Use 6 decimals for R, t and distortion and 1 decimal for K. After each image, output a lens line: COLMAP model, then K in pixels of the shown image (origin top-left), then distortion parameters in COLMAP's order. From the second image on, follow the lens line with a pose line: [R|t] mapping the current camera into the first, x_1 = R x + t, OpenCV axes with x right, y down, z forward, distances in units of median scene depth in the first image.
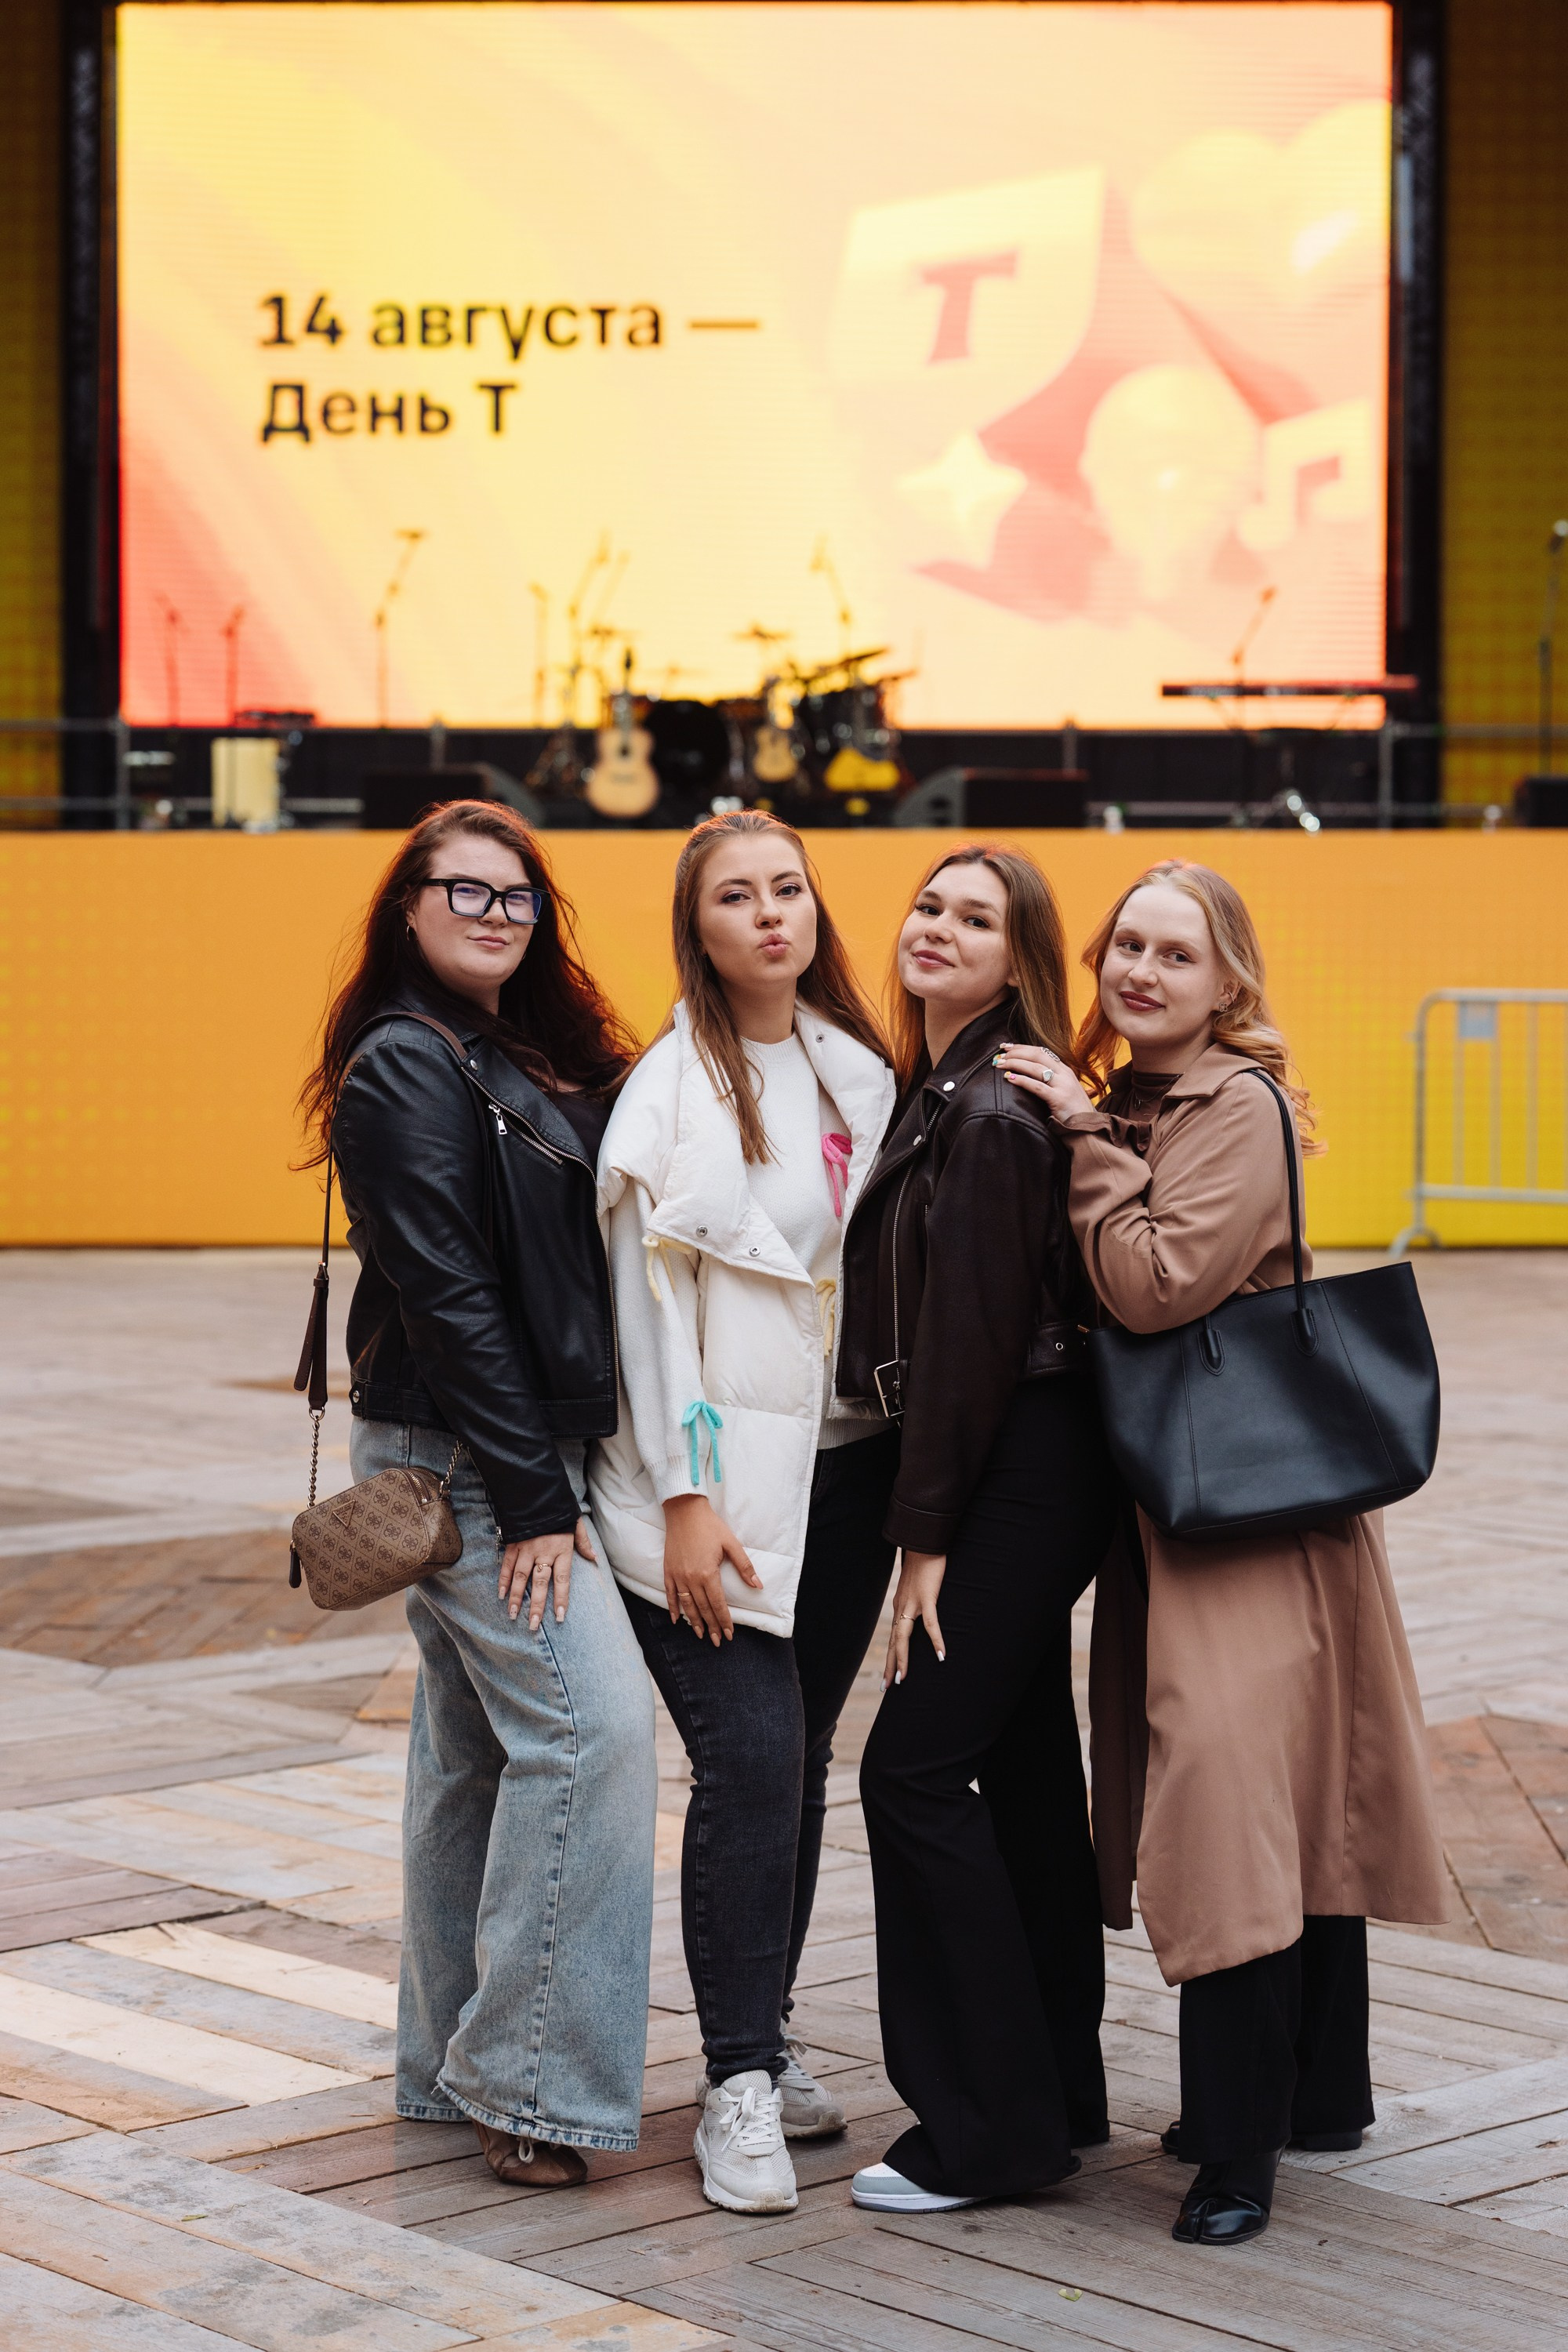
lens RADIAL K [[4726.2, 0, 775.3], [0, 4726.2, 1174.1], [0, 0, 1]] dist [0.048495, -0.114598]
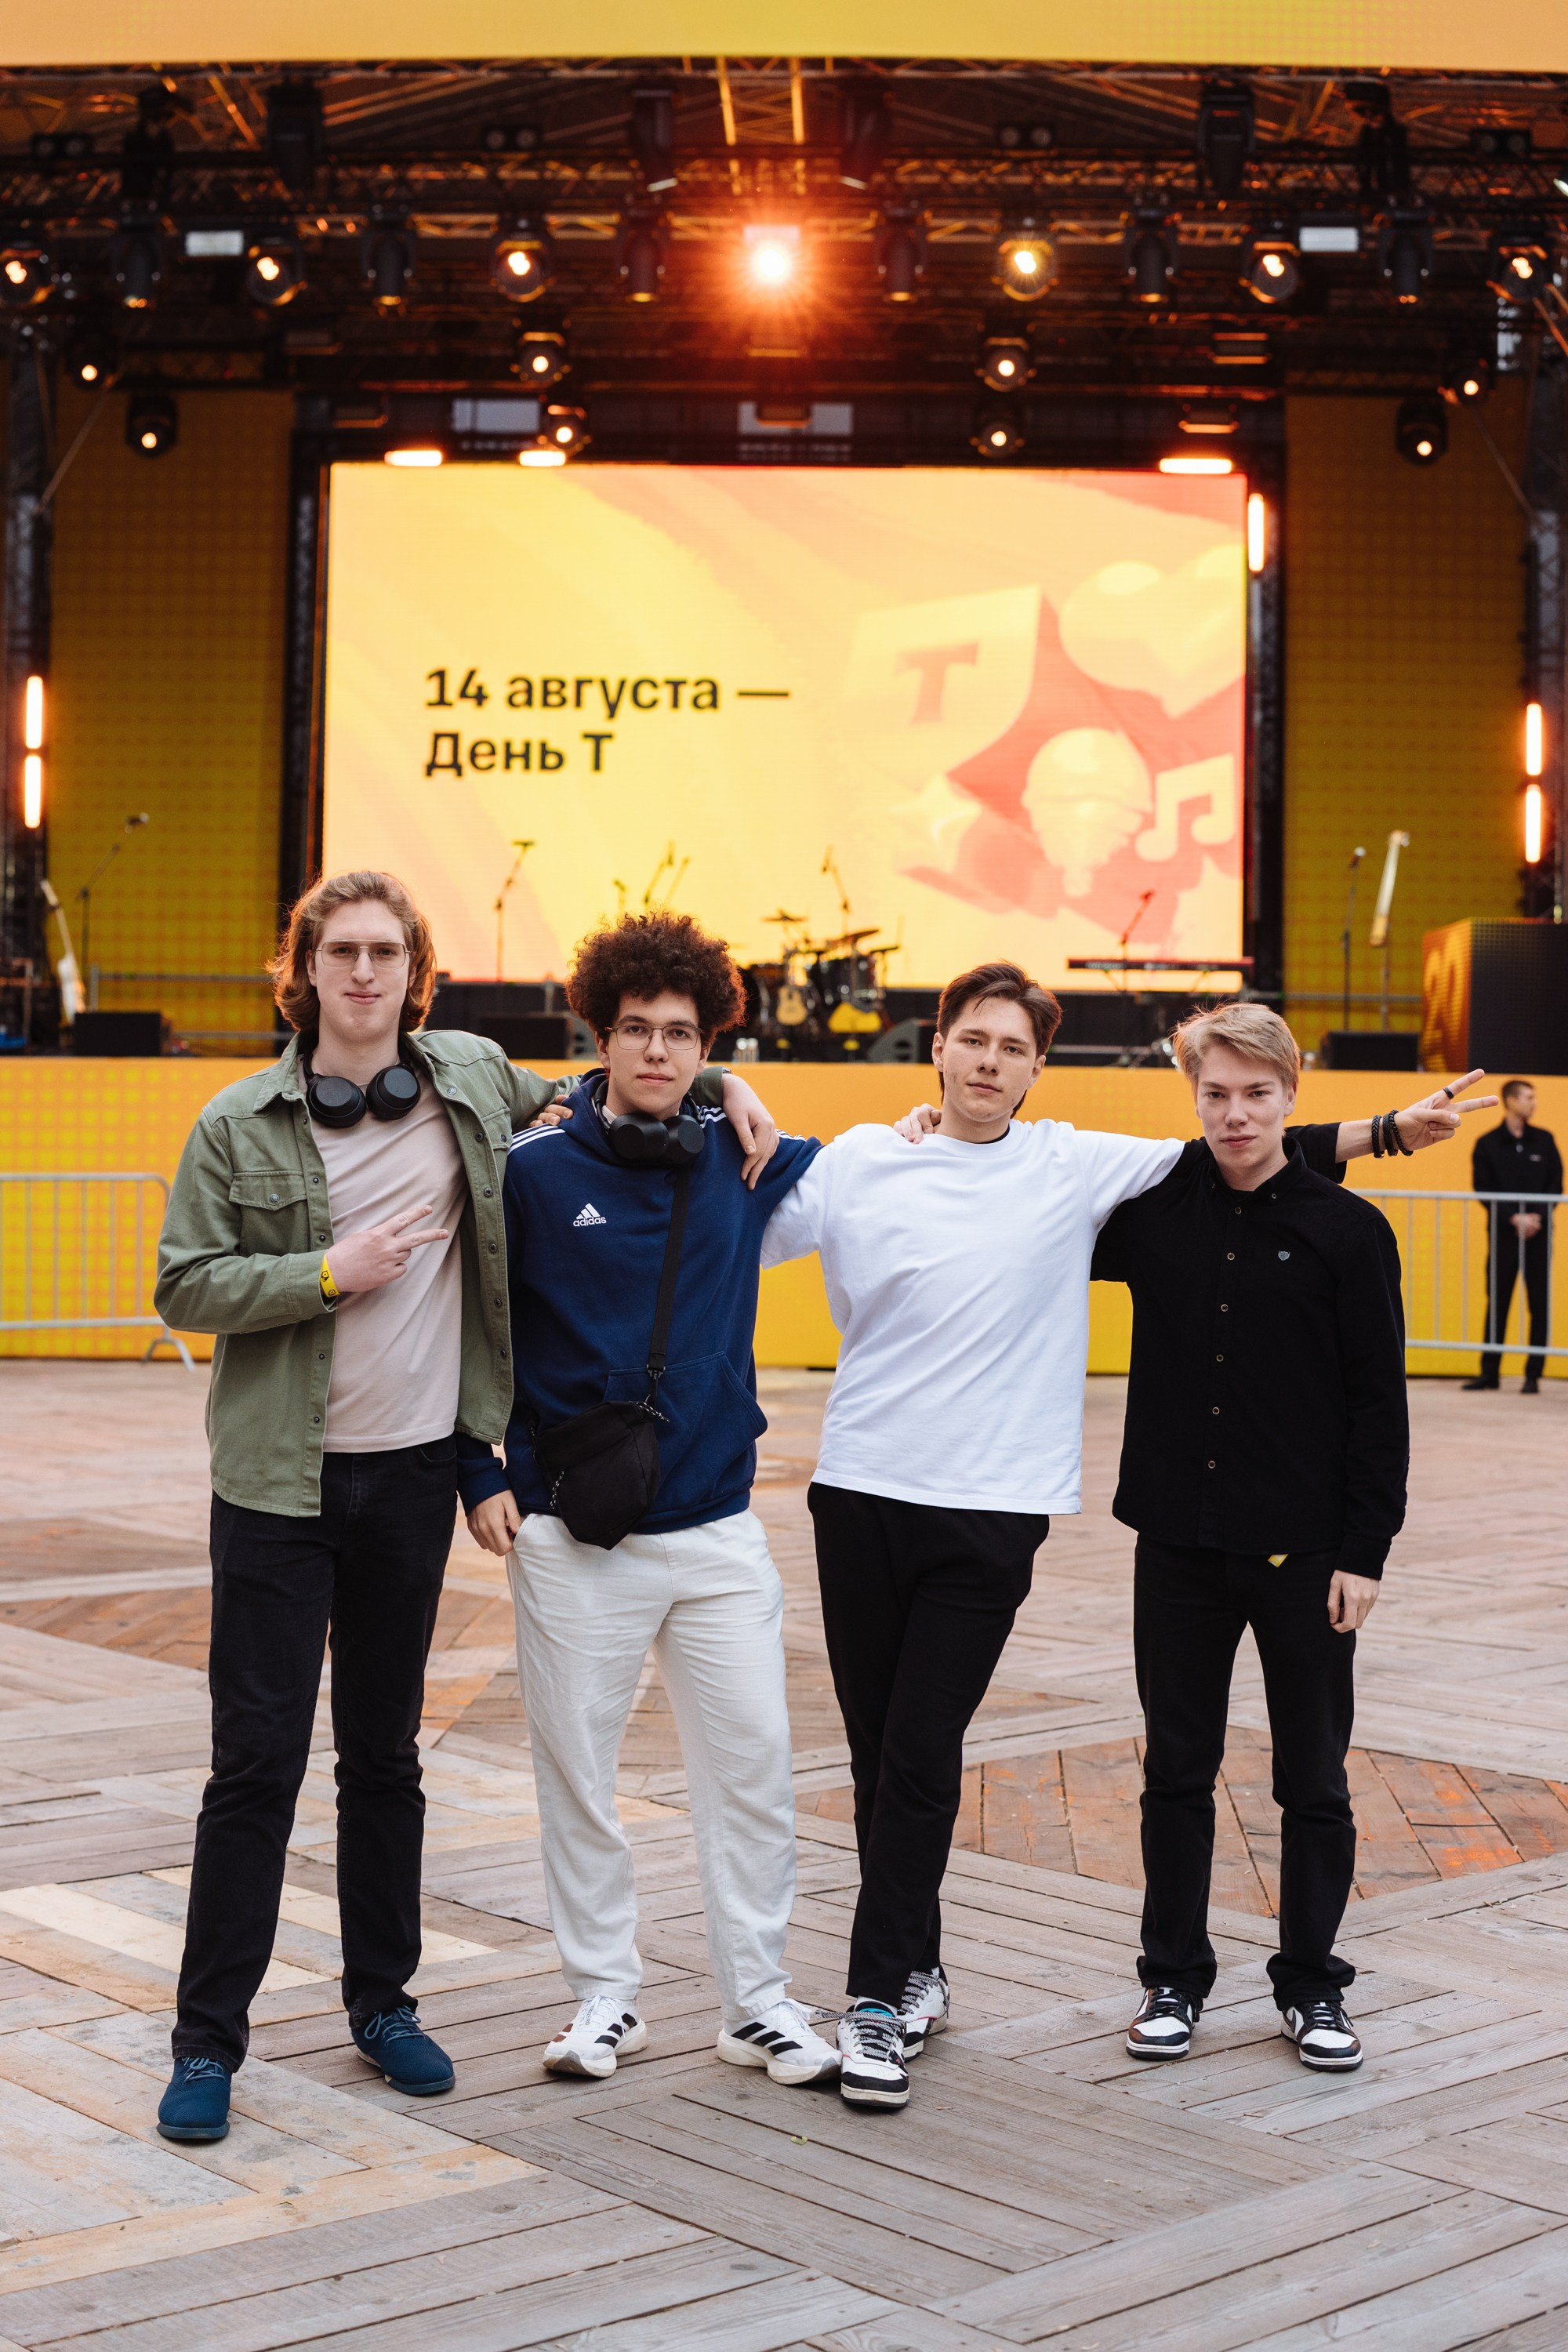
lens RADIAL K [[3483.6, 0, 851.9], [0, 3483.6, 1180.5], [0, 0, 1]] dist [-0.178509, 0.051413]
pose [[0.999914, 0.012997, 0.001877, 0.017349], [-0.012919, 0.999233, -0.036965, -0.001706], [-0.002356, 0.036938, 0.999315, -0.002133]]
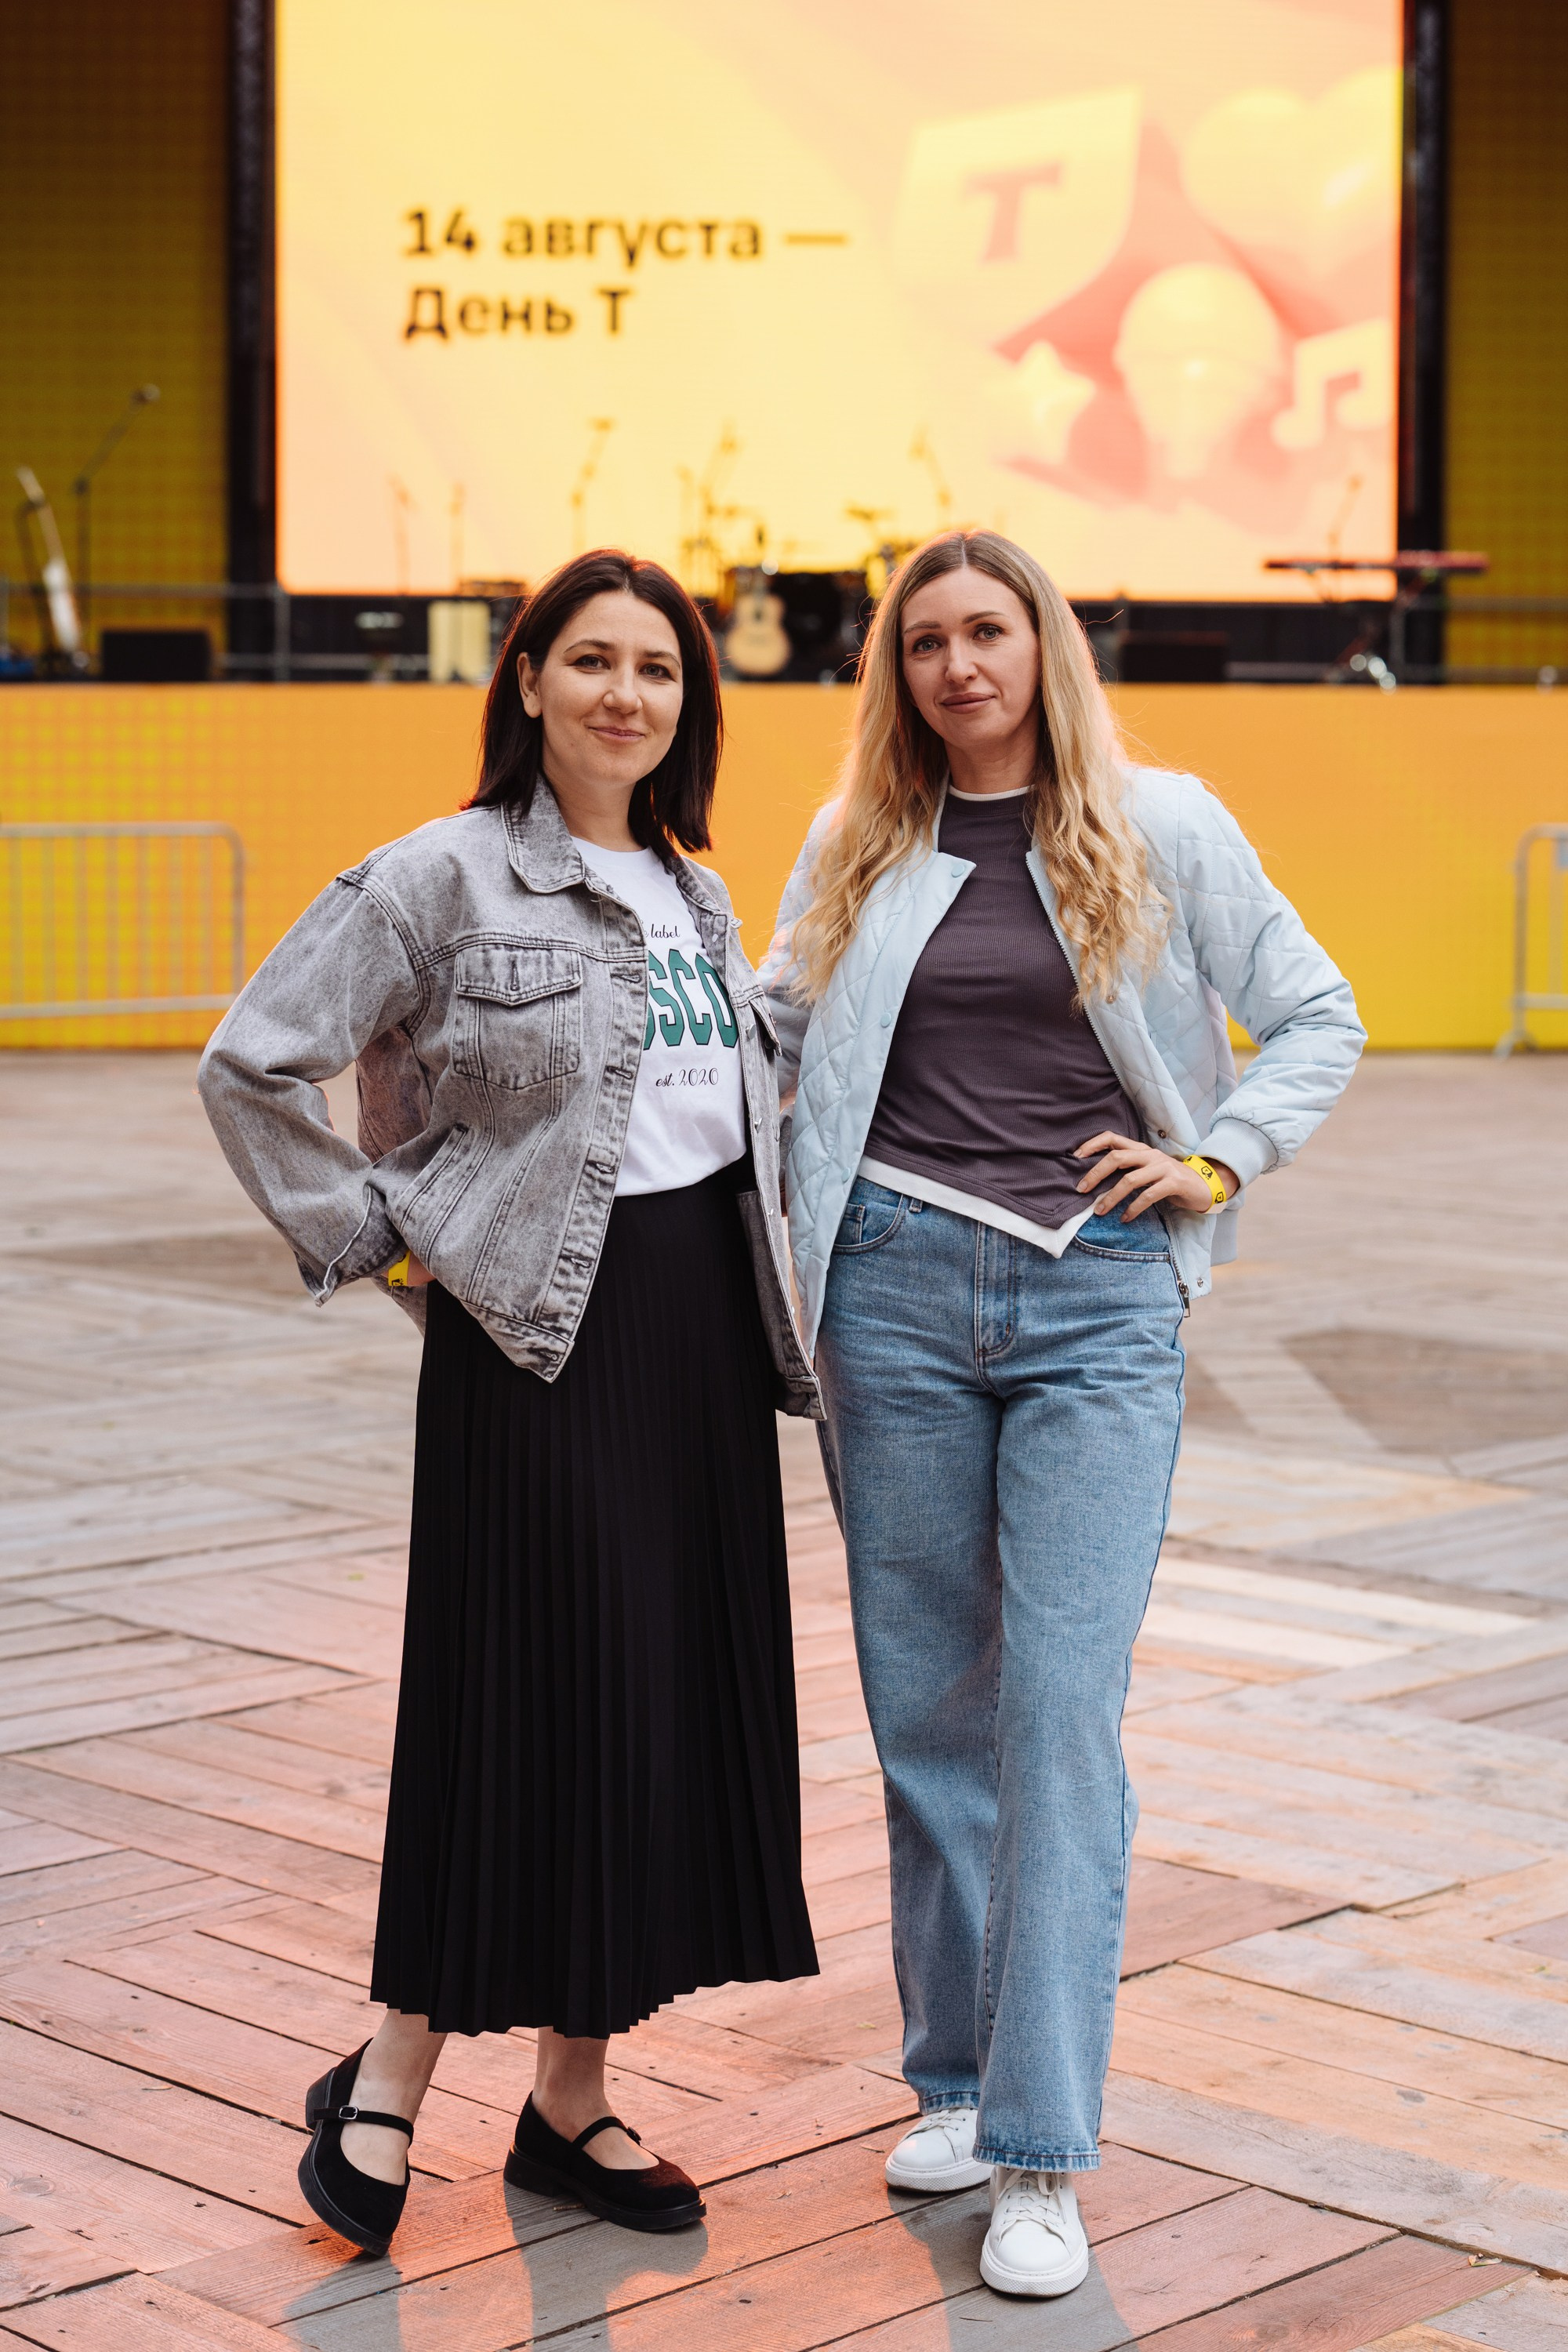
lens RADIAL K [[4364.1, 0, 740.9], [0, 4364.1, 1058.1], [0, 0, 1]] dist [-0.043529, -0.041065]
pose [[0.998845, 0.000005, 0.048051, -0.092426], [-0.000520, 0.999943, 0.010700, 0.005519], [-0.048048, -0.010713, 0.998788, -0.046014]]
